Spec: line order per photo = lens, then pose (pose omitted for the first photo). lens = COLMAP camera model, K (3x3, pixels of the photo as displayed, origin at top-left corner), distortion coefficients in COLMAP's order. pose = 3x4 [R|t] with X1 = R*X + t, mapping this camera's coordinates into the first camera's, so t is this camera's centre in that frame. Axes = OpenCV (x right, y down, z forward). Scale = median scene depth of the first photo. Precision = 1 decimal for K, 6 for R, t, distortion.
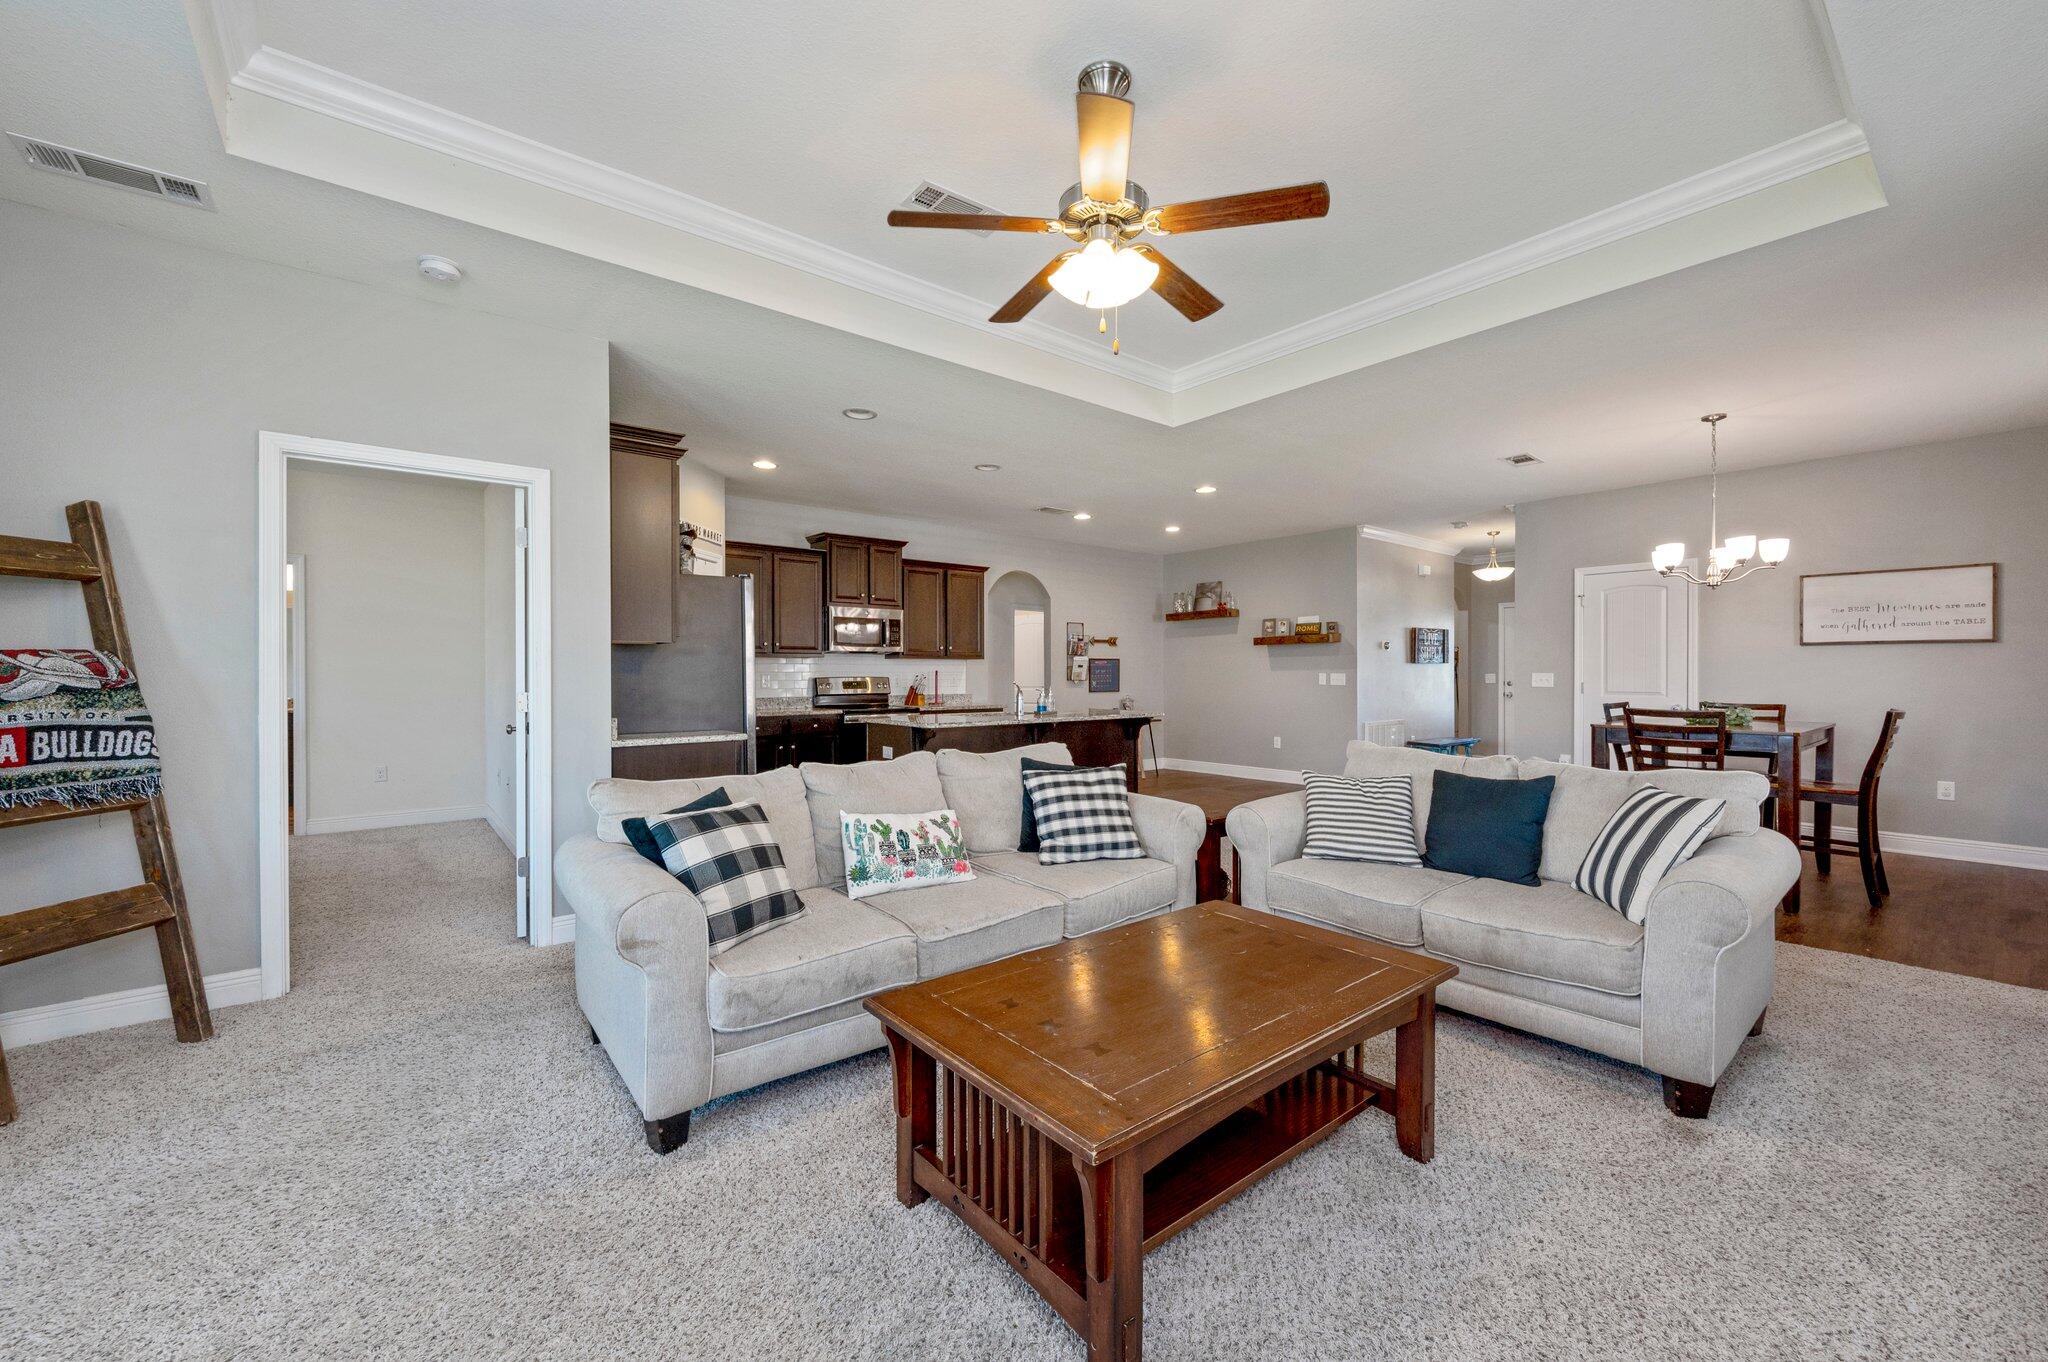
lens RADIAL K [[808.4, 0, 1024.0], [0, 808.4, 681.0], [0, 0, 1]] dist [-0.001842, -0.000187]
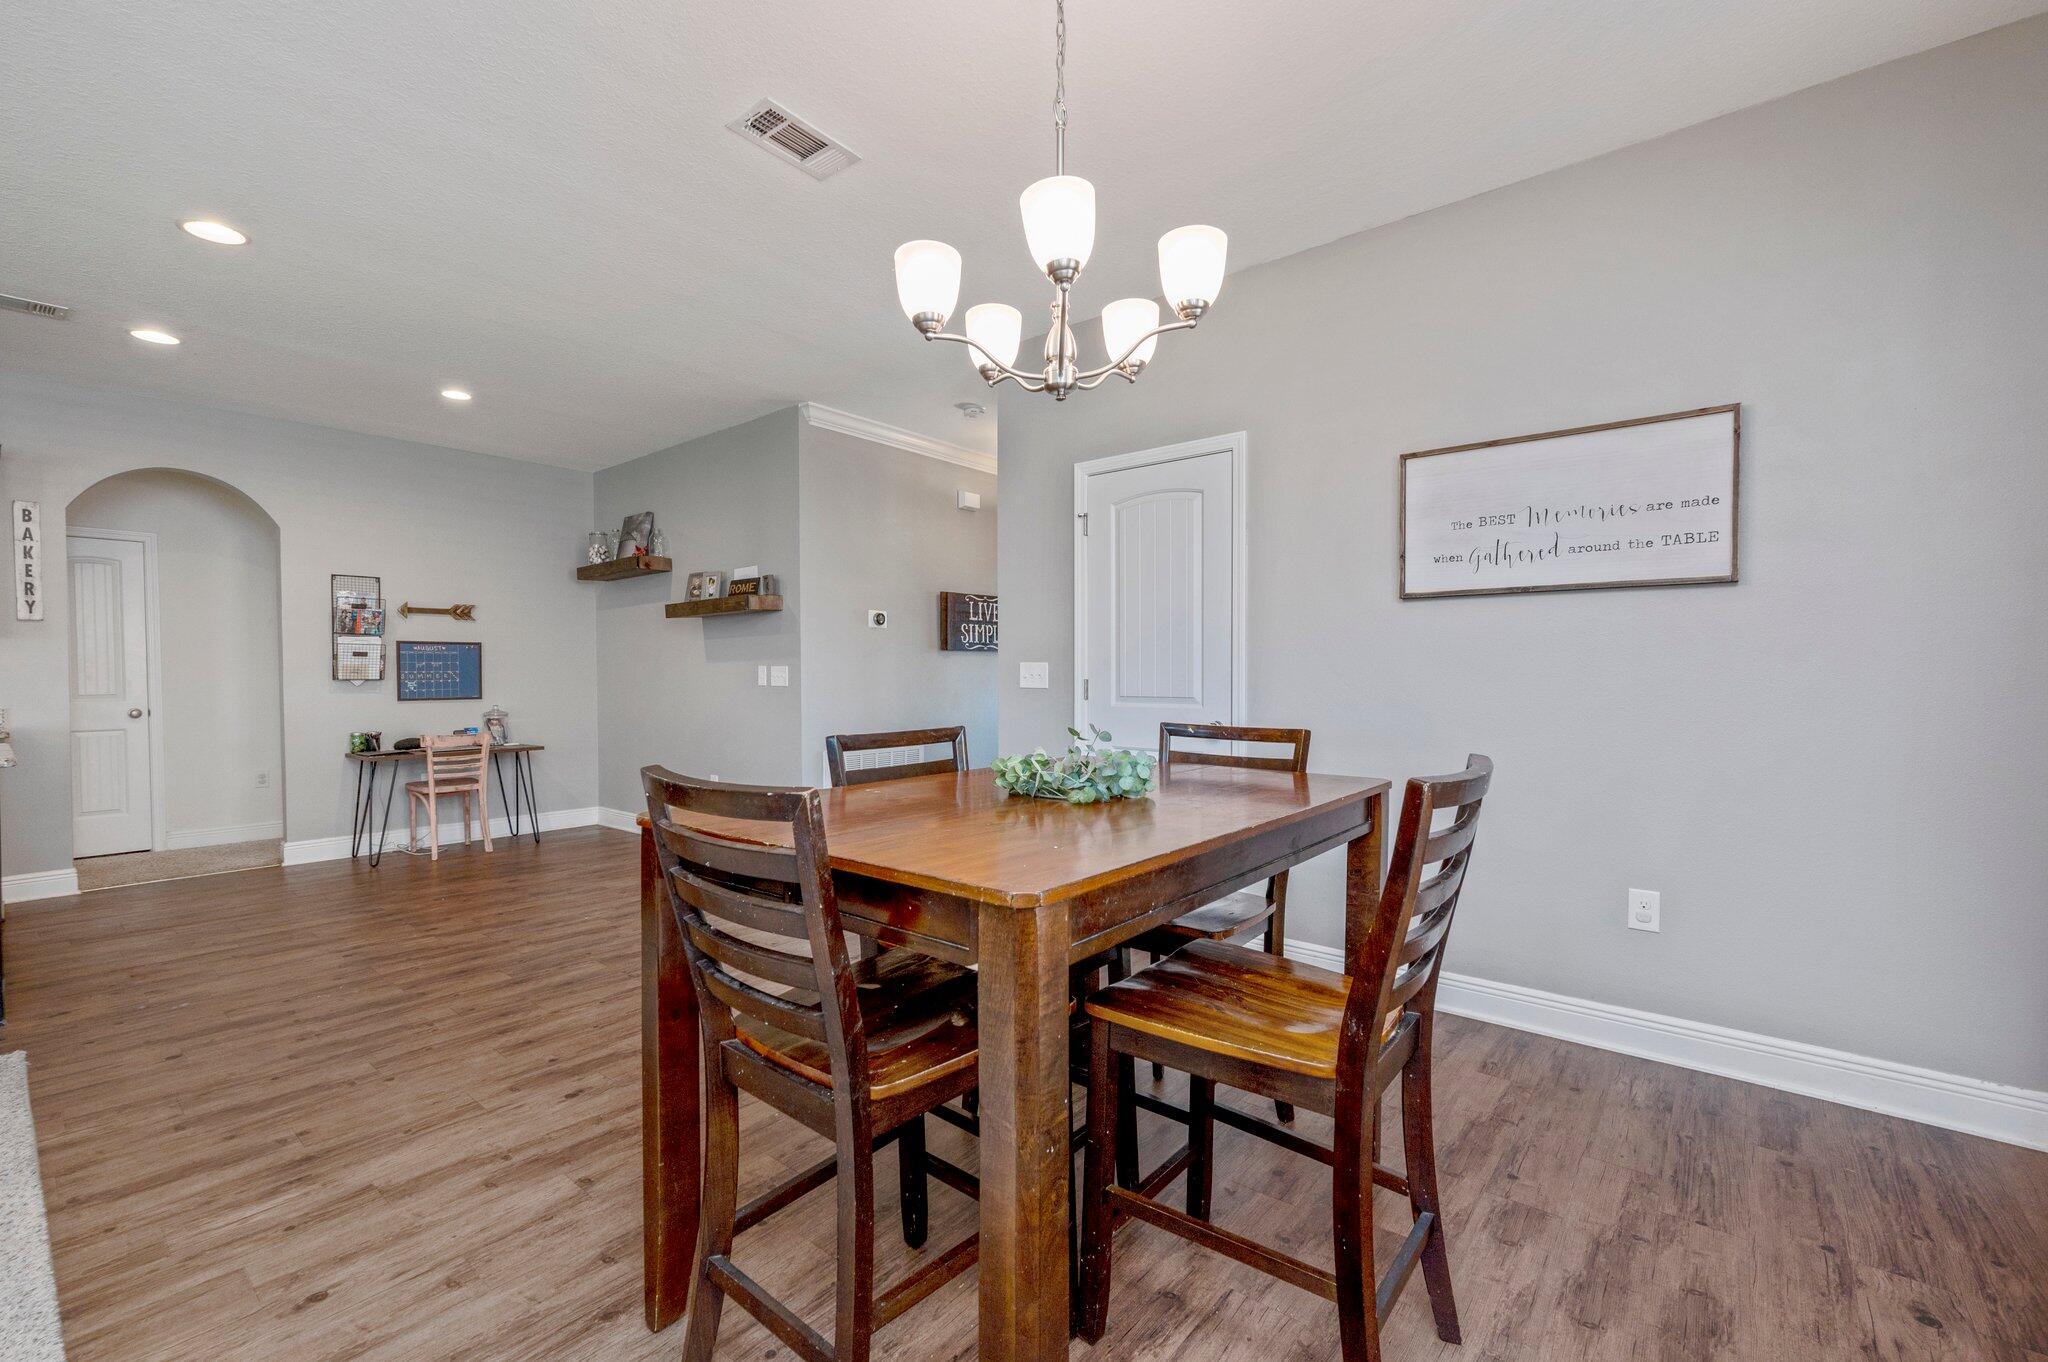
lens RADIAL K [[867.1, 0, 1024.0], [0, 867.1, 681.0], [0, 0, 1]] dist [-0.001336, -0.000096]
pose [[0.980455, -0.002904, 0.196722, 0.639912], [0.003458, 0.999991, -0.002469, 0.004956], [-0.196714, 0.003101, 0.980456, 0.537466]]
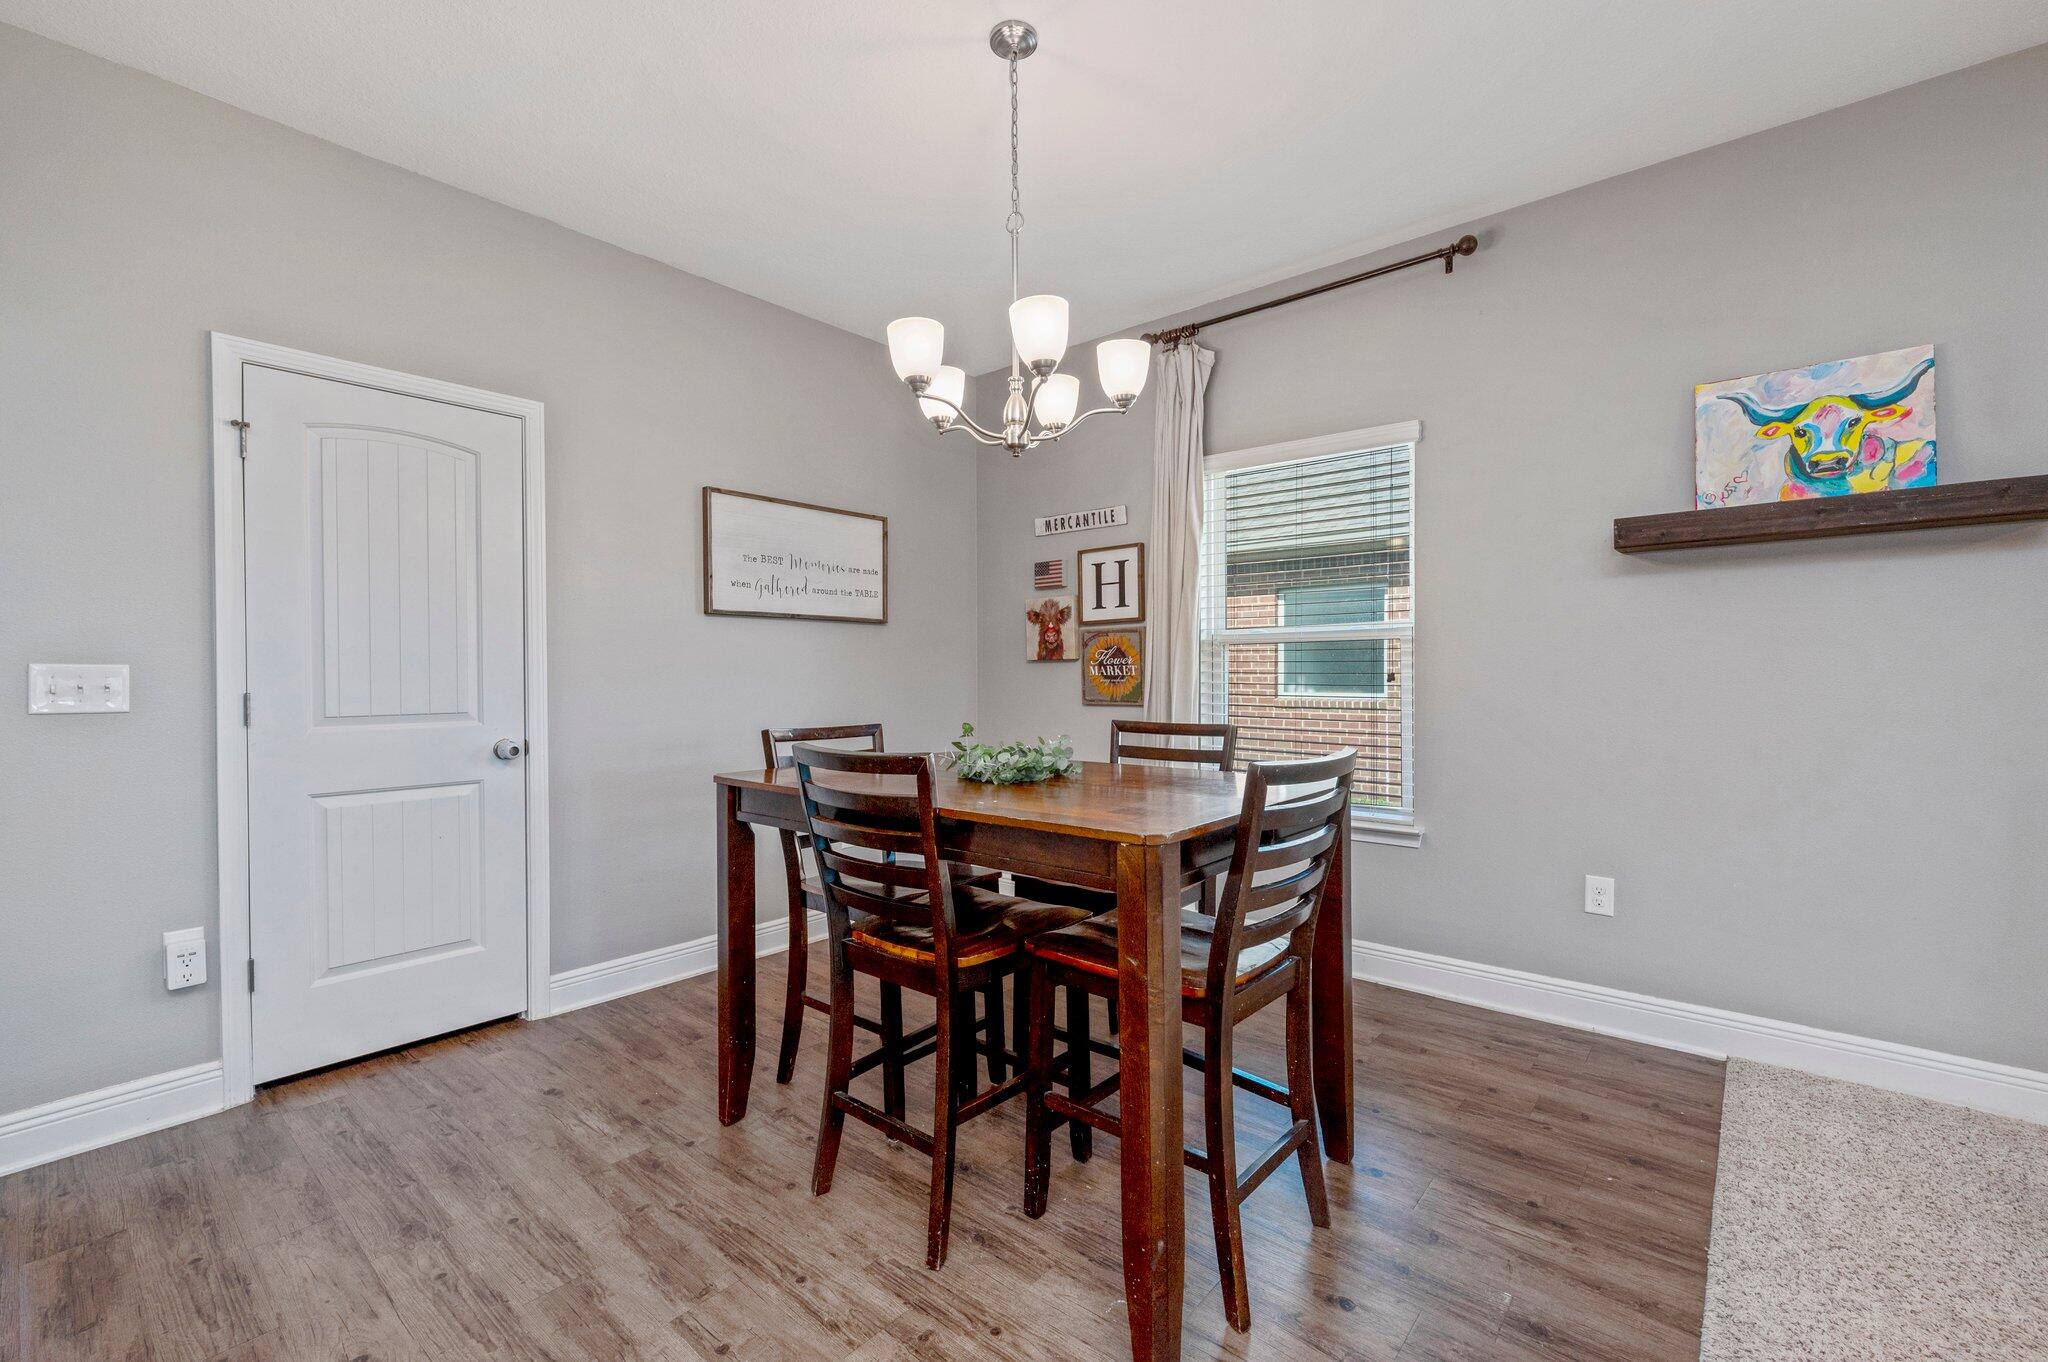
lens RADIAL K [[878.2, 0, 1024.0], [0, 878.2, 681.0], [0, 0, 1]] dist [0.035326, -0.000022]
pose [[-0.185923, -0.010557, 0.982508, 0.333403], [0.015474, 0.999787, 0.013671, -0.003742], [-0.982442, 0.017745, -0.185720, 0.903752]]
